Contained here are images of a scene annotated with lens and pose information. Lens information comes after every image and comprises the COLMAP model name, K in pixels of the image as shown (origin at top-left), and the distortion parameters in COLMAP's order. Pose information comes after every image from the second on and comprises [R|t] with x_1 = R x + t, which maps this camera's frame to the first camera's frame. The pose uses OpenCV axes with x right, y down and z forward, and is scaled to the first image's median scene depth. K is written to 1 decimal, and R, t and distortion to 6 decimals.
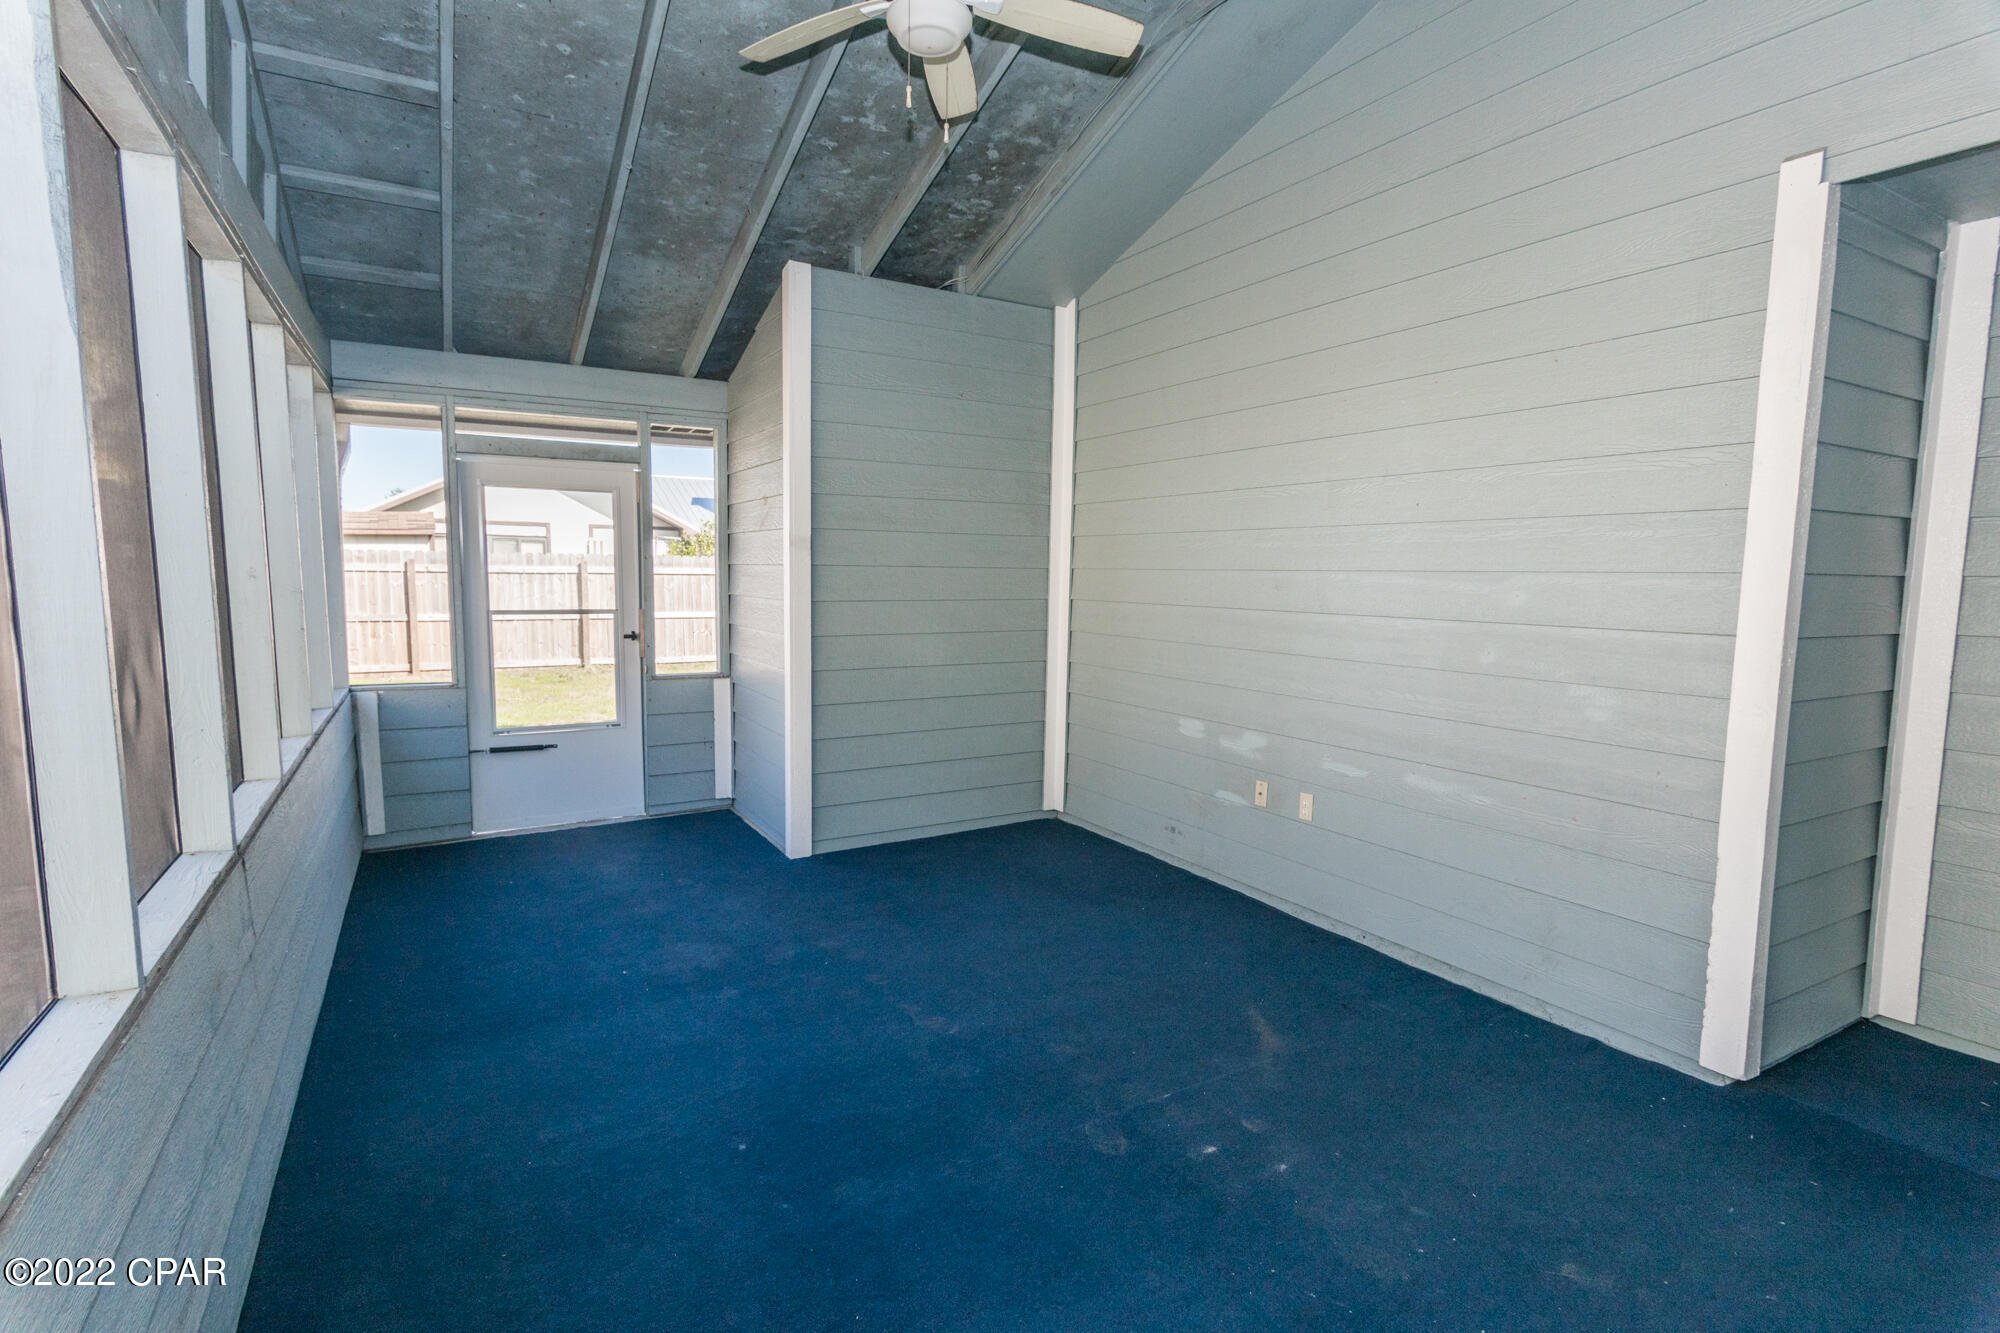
lens RADIAL K [[961.8, 0, 992.3], [0, 961.8, 670.0], [0, 0, 1]] dist [0.003689, -0.000248]
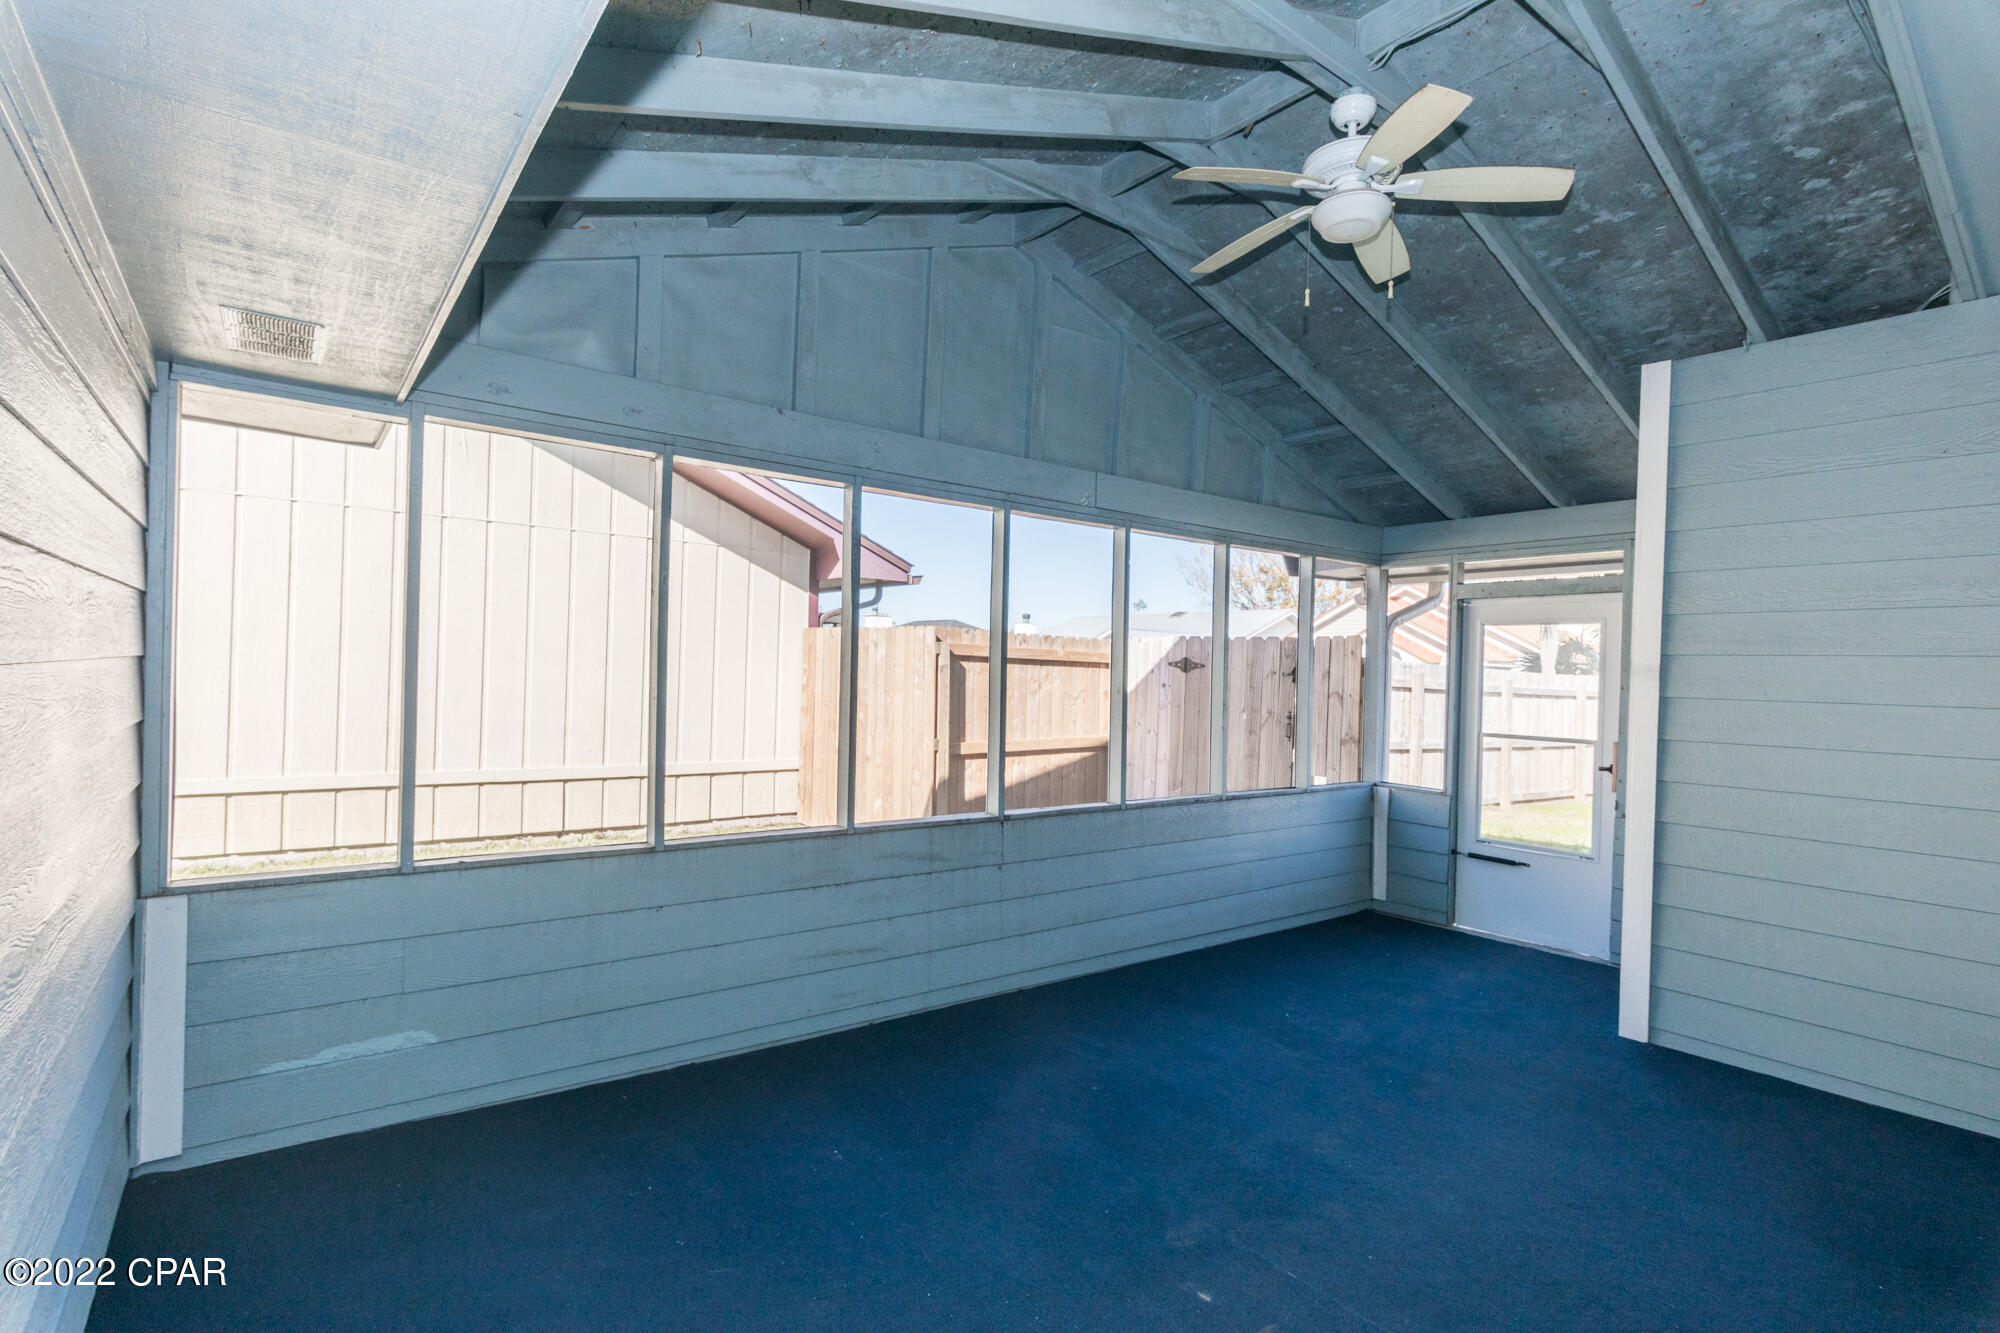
lens RADIAL K [[961.8, 0, 992.3], [0, 961.8, 670.0], [0, 0, 1]] dist [0.003689, -0.000248]
pose [[0.124190, -0.010182, -0.992206, 0.574609], [-0.127488, 0.991496, -0.026132, -0.033385], [0.984034, 0.129740, 0.121835, 0.295745]]
